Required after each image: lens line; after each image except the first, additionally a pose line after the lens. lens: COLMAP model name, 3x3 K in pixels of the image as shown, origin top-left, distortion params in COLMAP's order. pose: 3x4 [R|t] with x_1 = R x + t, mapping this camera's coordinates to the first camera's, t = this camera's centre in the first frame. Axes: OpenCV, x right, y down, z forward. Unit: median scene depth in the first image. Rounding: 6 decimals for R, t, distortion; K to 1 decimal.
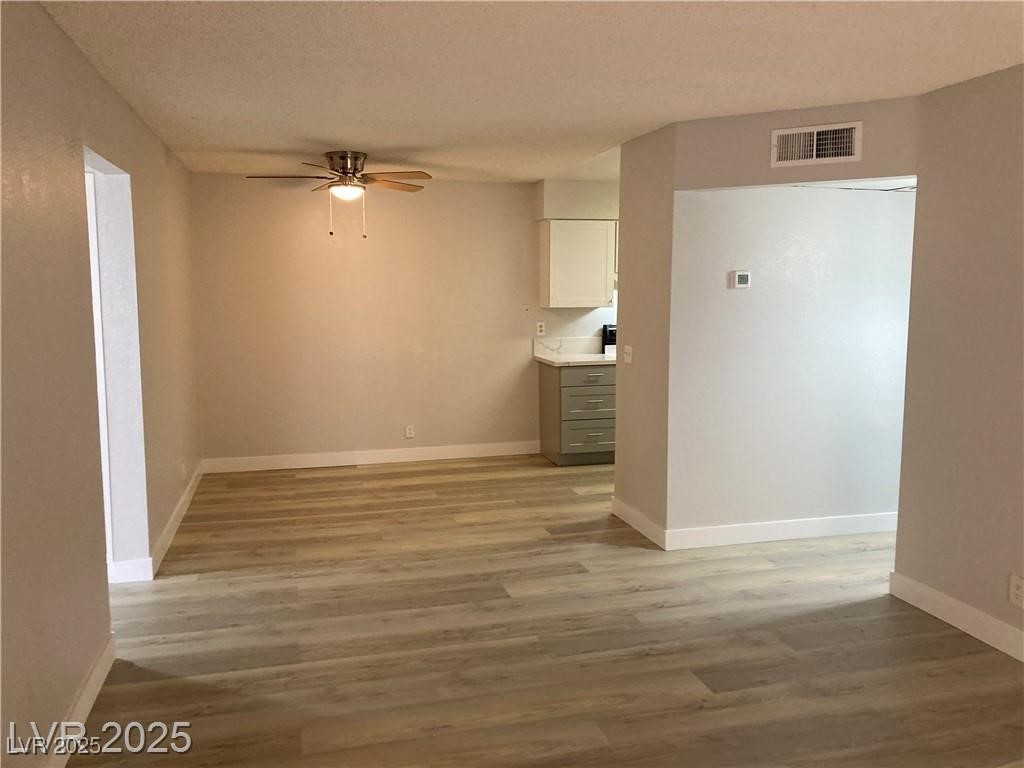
lens RADIAL K [[839.8, 0, 515.5], [0, 839.8, 374.0], [0, 0, 1]] dist [0.002203, -0.004269]
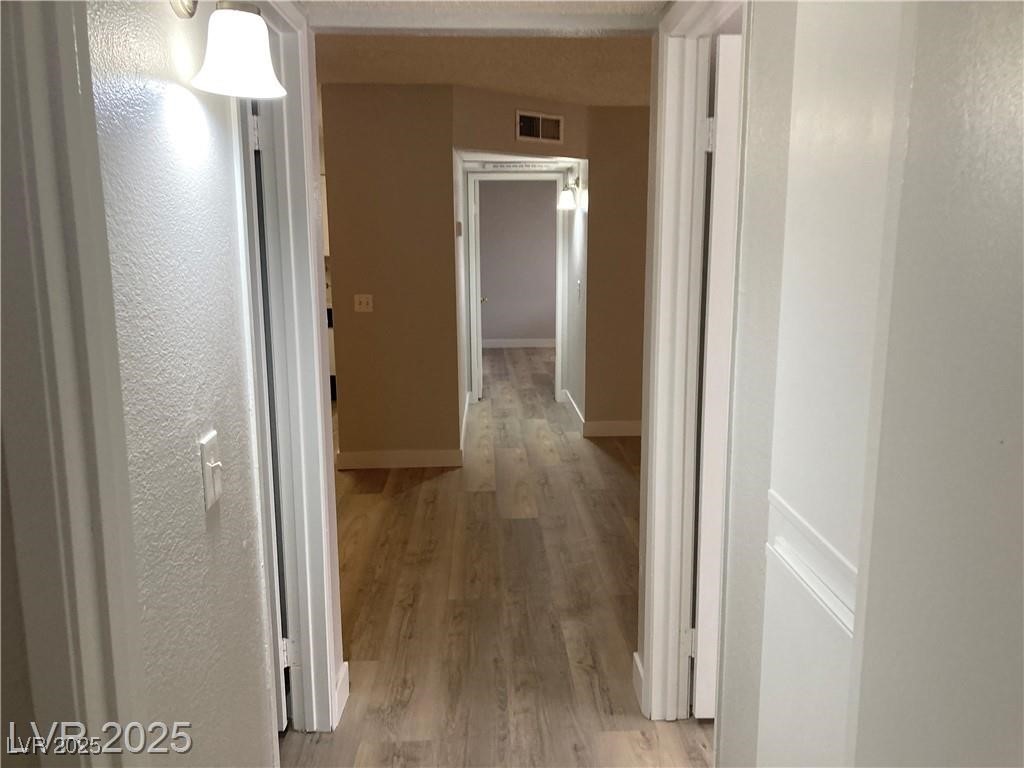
lens RADIAL K [[839.8, 0, 516.2], [0, 839.8, 393.2], [0, 0, 1]] dist [0.002203, -0.004269]
pose [[0.224696, -0.176732, 0.958268, -1.000497], [0.117957, 0.981116, 0.153288, -0.063111], [-0.967263, 0.078592, 0.241300, 0.725782]]
